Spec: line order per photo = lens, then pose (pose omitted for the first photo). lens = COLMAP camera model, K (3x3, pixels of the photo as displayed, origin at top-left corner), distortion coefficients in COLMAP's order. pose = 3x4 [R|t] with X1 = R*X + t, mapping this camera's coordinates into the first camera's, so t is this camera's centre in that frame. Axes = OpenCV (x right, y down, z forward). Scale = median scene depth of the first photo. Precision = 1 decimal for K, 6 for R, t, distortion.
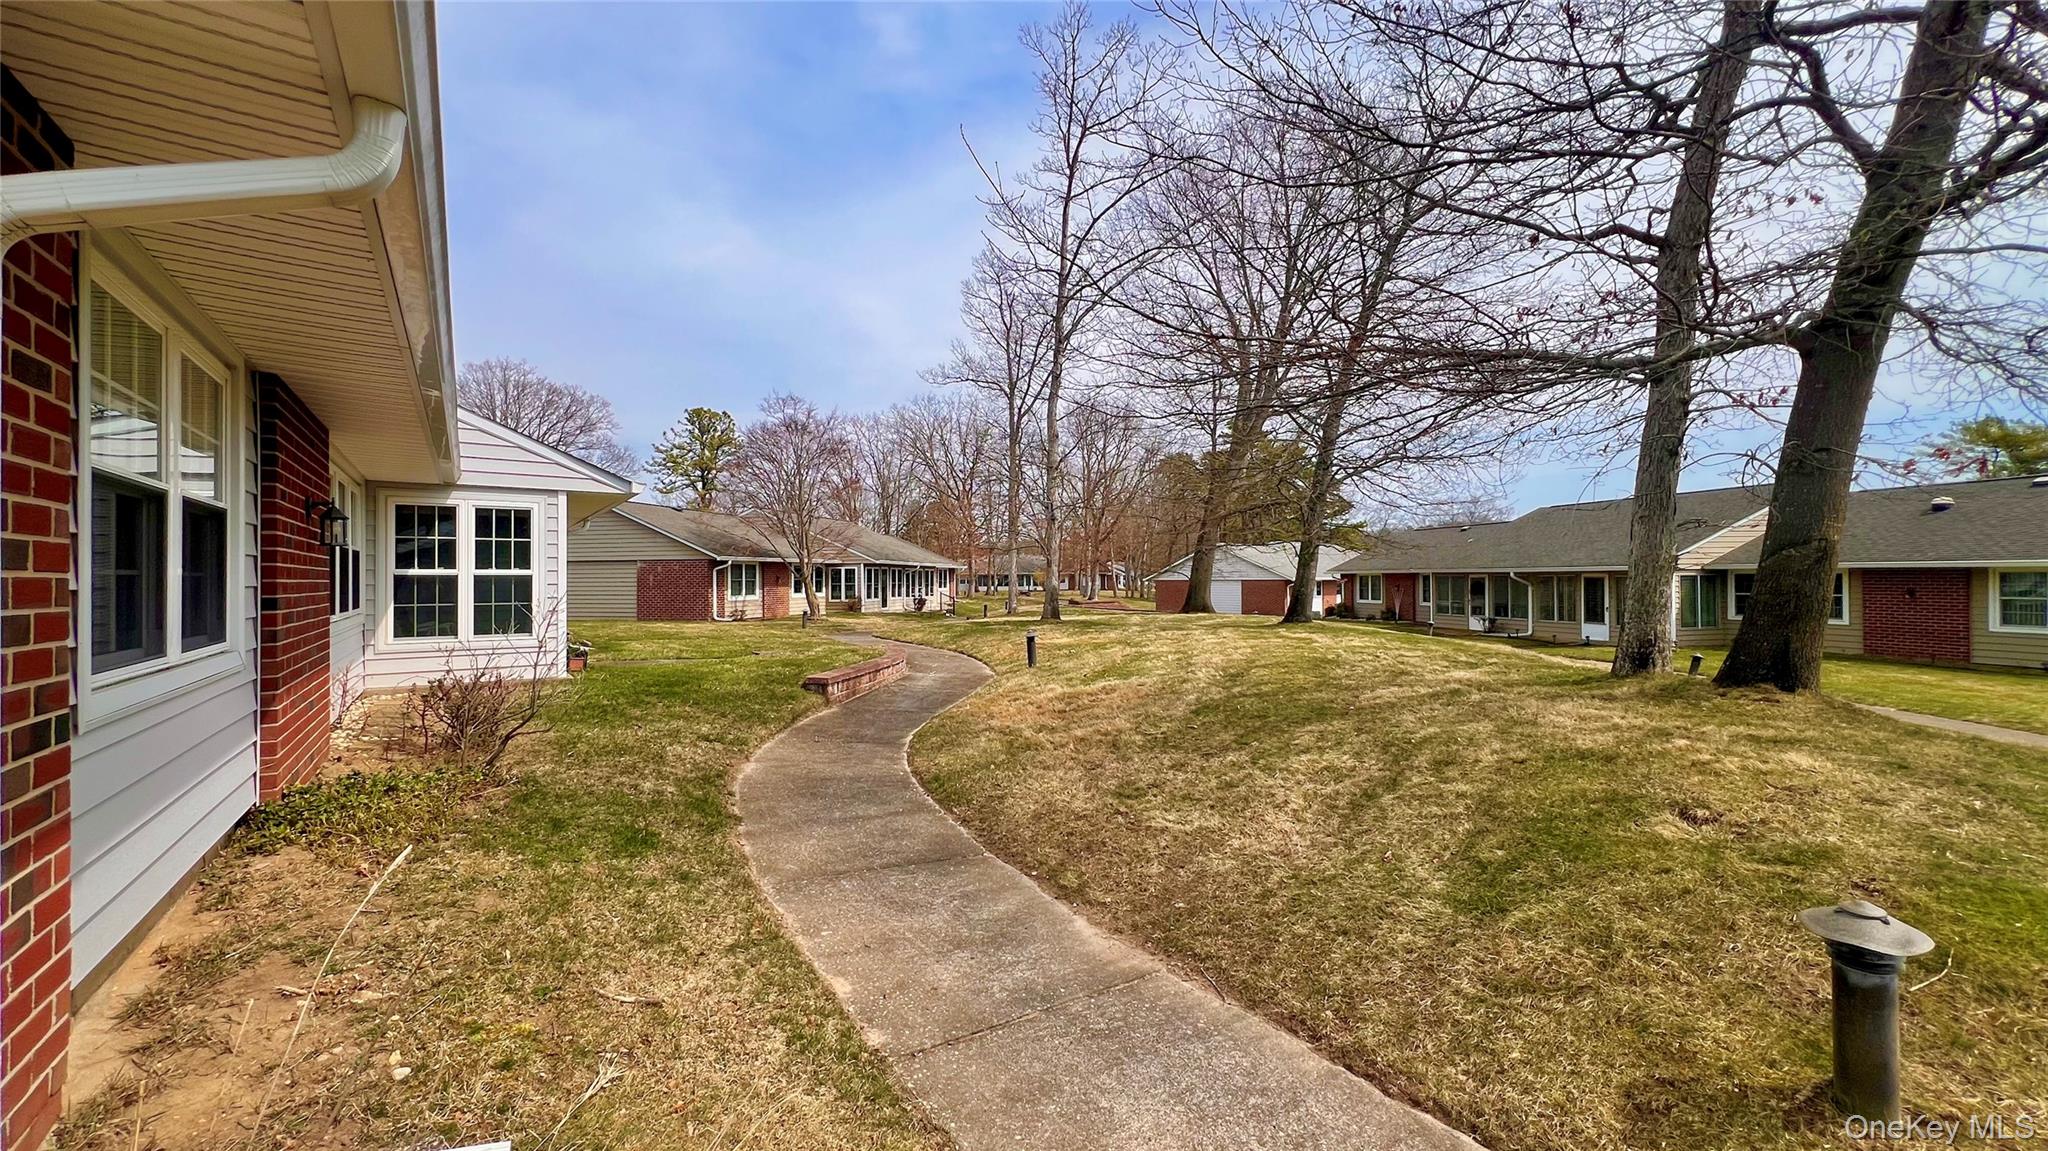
lens RADIAL K [[819.5, 0, 1018.7], [0, 819.5, 575.7], [0, 0, 1]] dist [-0.000392, 0.000059]
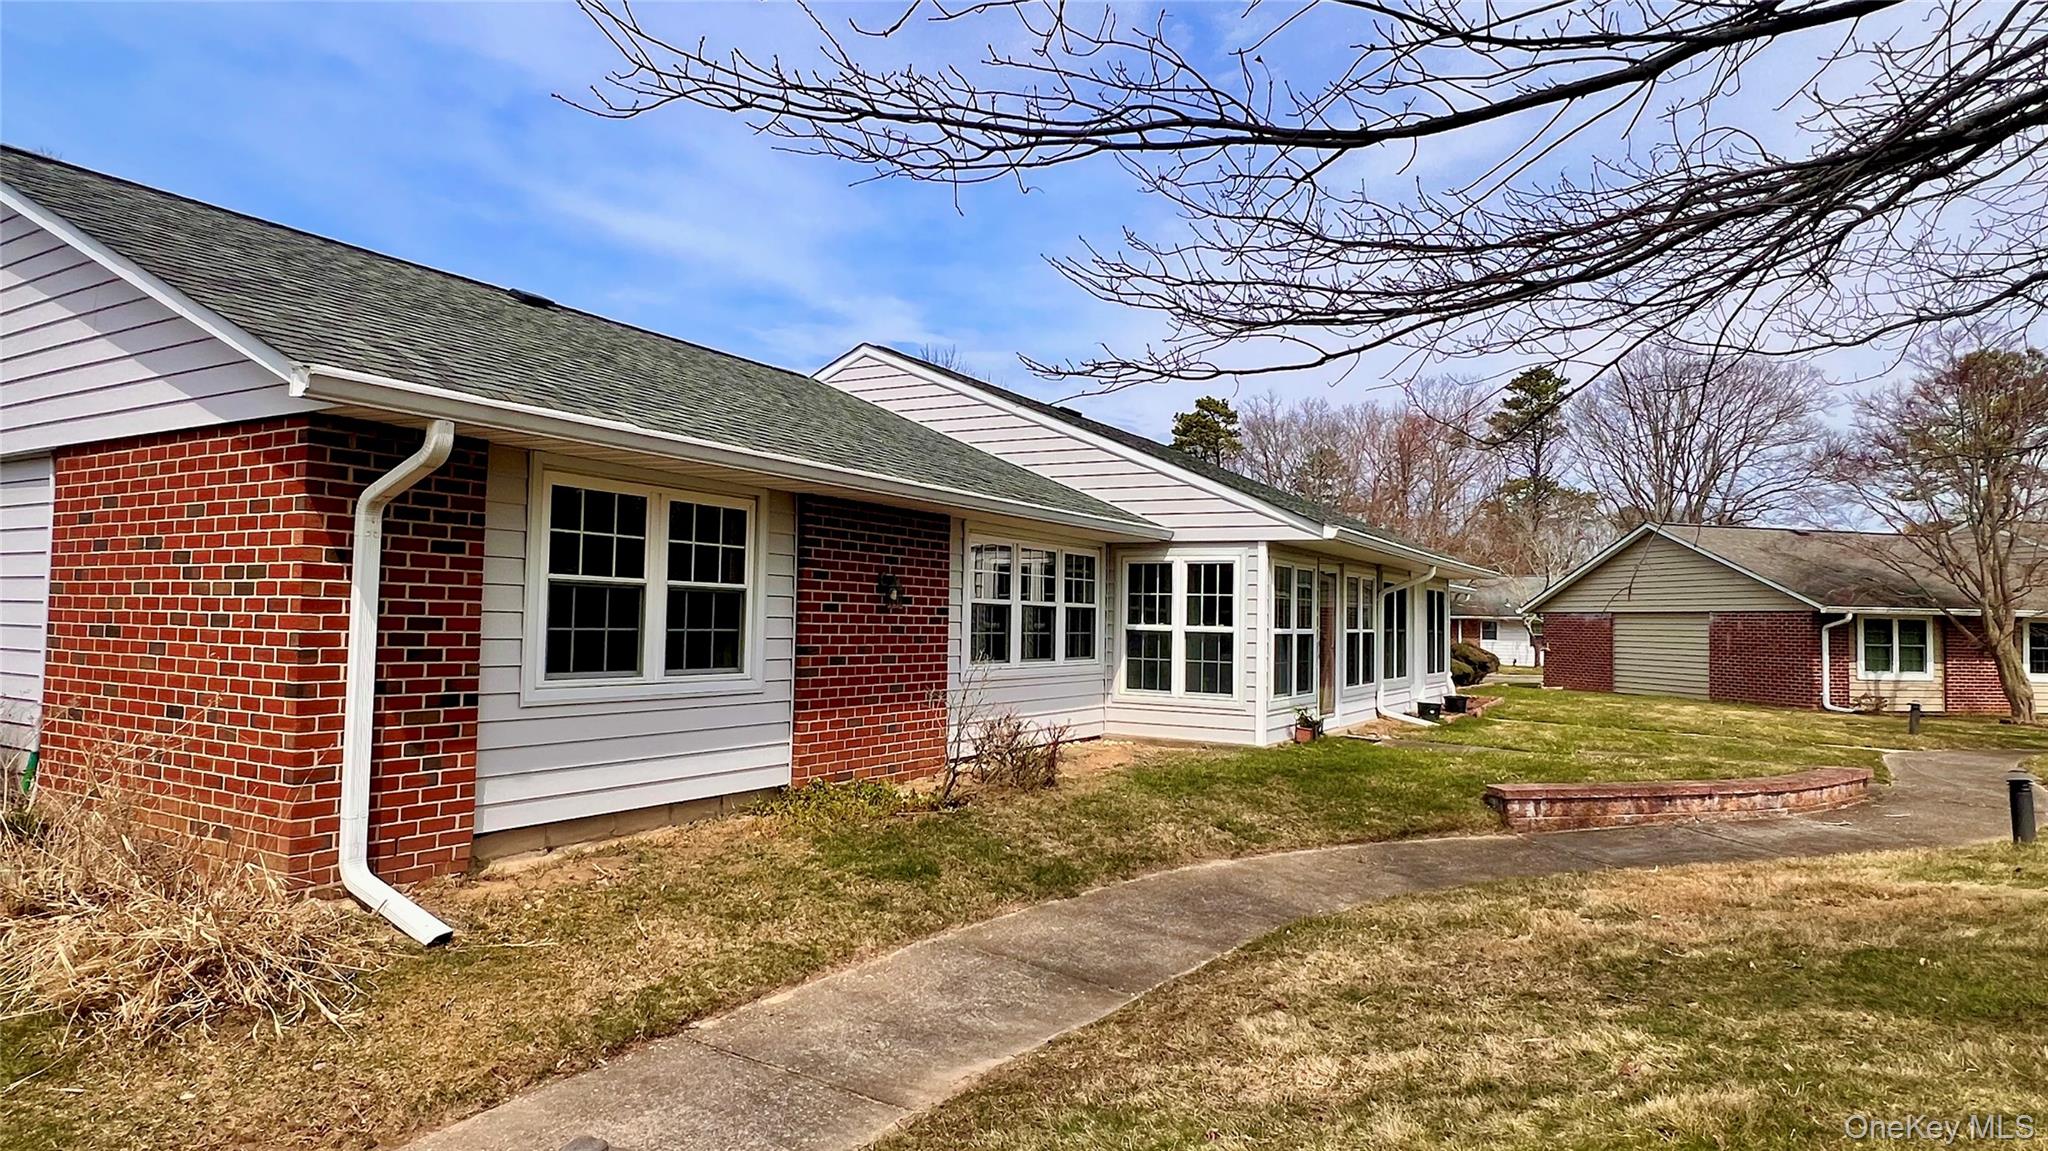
lens RADIAL K [[1162.3, 0, 1017.0], [0, 1162.3, 570.5], [0, 0, 1]] dist [0.003308, 0.000103]
pose [[0.418097, -0.027312, -0.907992, 0.549842], [-0.018374, 0.999089, -0.038513, -0.017038], [0.908217, 0.032786, 0.417214, 0.232625]]
